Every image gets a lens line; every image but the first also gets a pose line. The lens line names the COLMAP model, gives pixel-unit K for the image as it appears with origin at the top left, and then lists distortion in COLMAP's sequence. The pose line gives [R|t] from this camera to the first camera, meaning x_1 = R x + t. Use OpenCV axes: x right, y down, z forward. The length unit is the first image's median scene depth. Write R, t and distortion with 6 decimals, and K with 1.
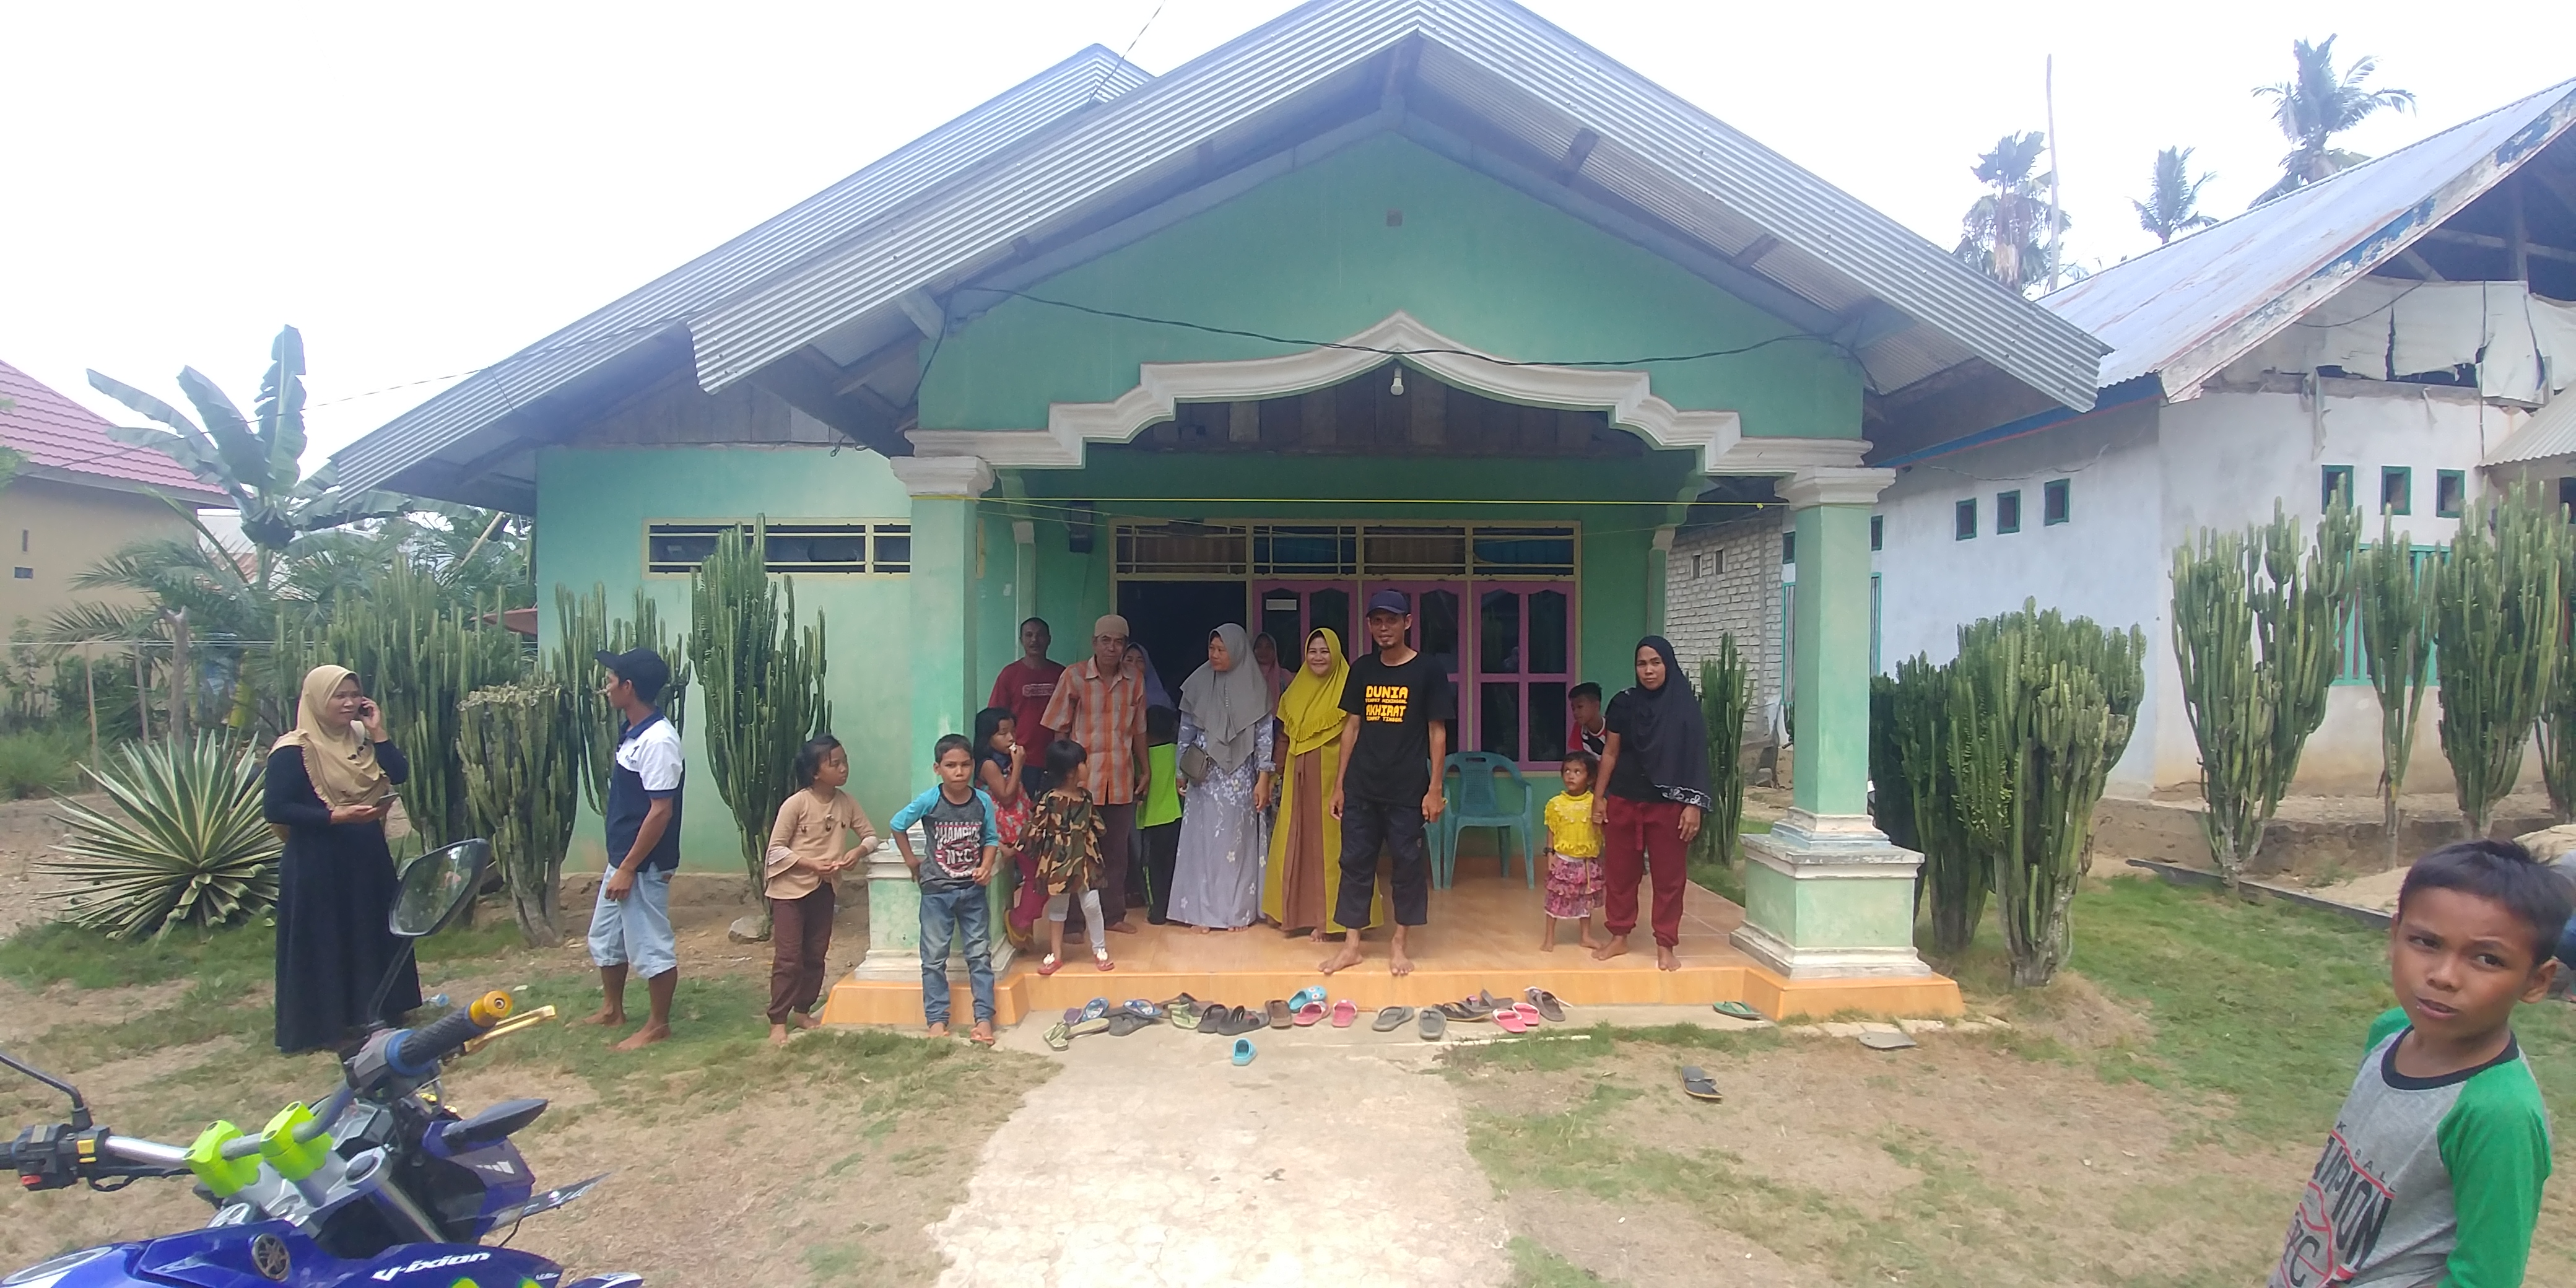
lens RADIAL K [[1171.1, 0, 1288.0], [0, 1171.1, 644.0], [0, 0, 1]] dist [0.000409, 0.000263]
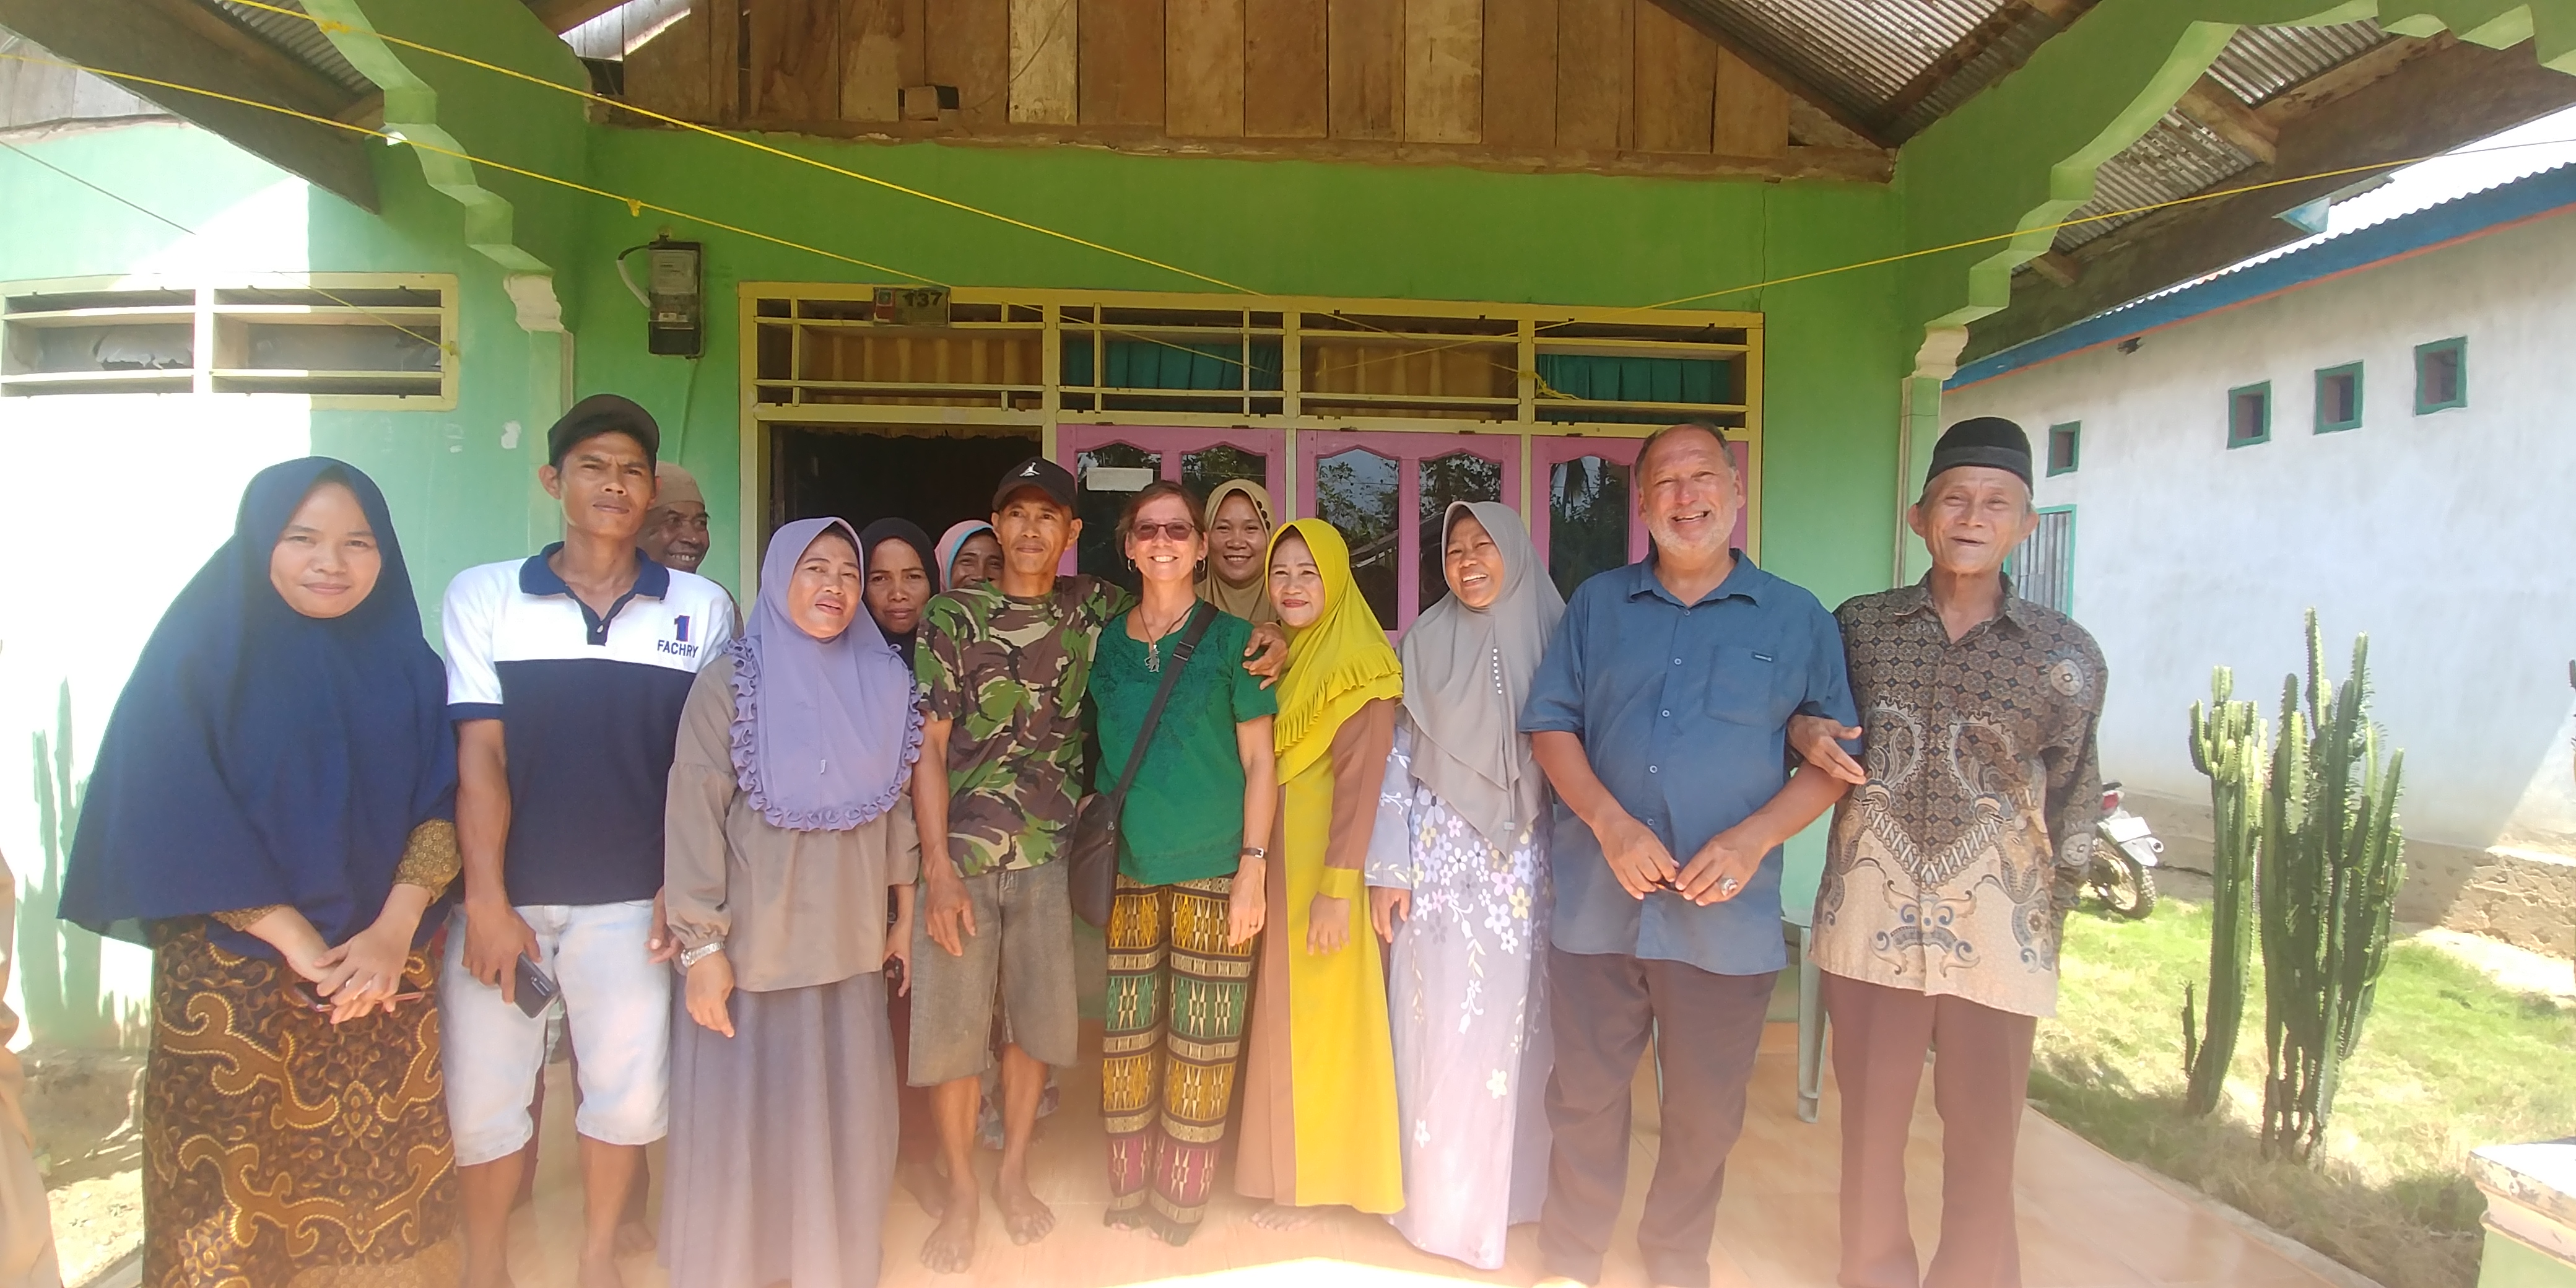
lens RADIAL K [[1171.1, 0, 1288.0], [0, 1171.1, 644.0], [0, 0, 1]] dist [0.000409, 0.000263]
pose [[0.999616, 0.012965, 0.024476, 0.049965], [-0.013453, 0.999712, 0.019880, 0.021113], [-0.024212, -0.020201, 0.999503, 0.535480]]
